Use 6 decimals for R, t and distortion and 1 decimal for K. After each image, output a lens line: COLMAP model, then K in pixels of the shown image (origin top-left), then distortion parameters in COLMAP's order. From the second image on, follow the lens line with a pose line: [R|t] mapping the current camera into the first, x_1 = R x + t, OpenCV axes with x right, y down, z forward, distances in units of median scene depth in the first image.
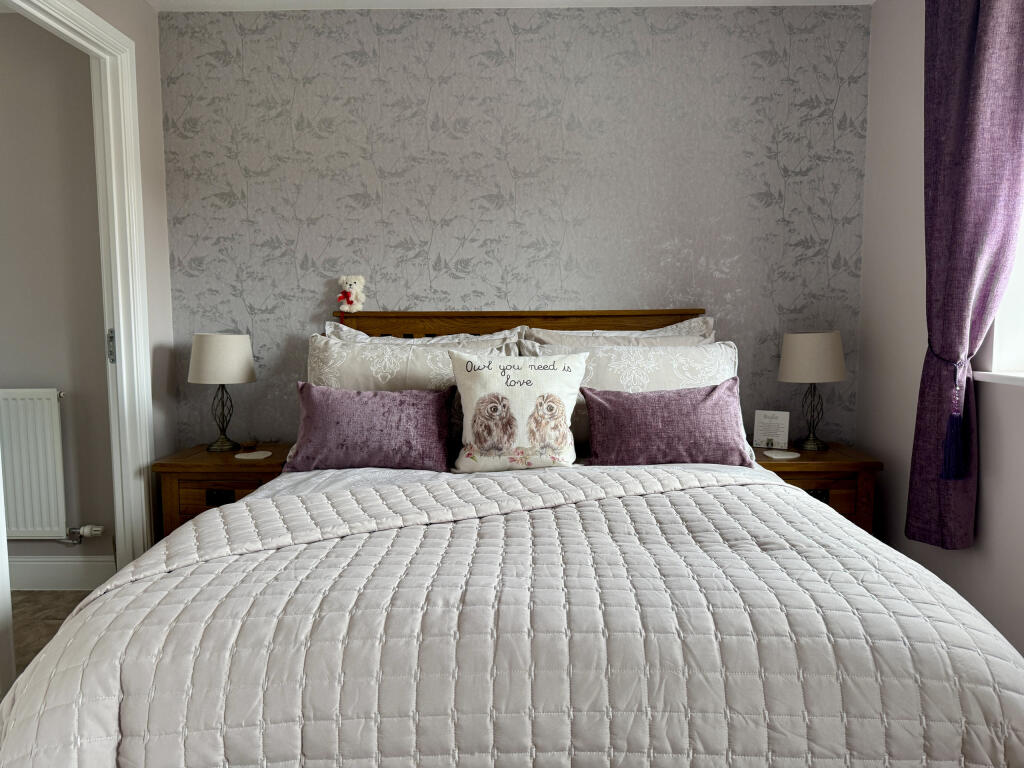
lens RADIAL K [[687.6, 0, 511.3], [0, 687.6, 391.4], [0, 0, 1]] dist [0.022992, -0.013799]
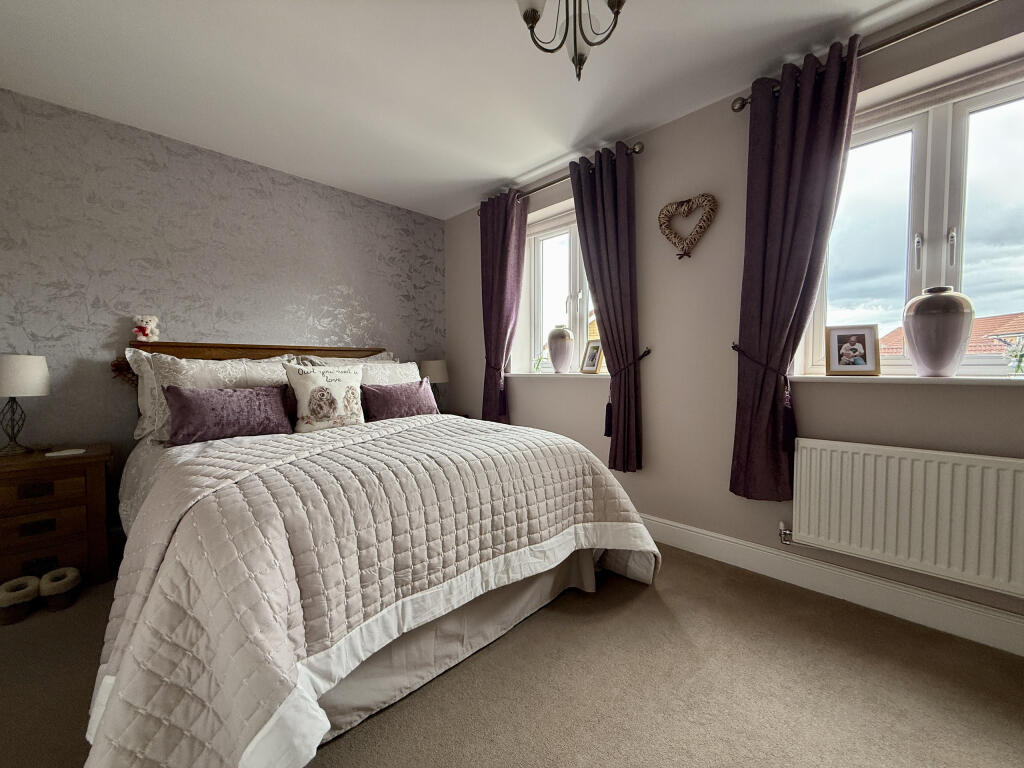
lens RADIAL K [[410.3, 0, 506.2], [0, 410.3, 387.6], [0, 0, 1]] dist [-0.009509, -0.000204]
pose [[0.710812, -0.030715, 0.702712, -0.305976], [0.065846, 0.997565, -0.023003, 0.043251], [-0.700294, 0.062621, 0.711103, -0.081110]]
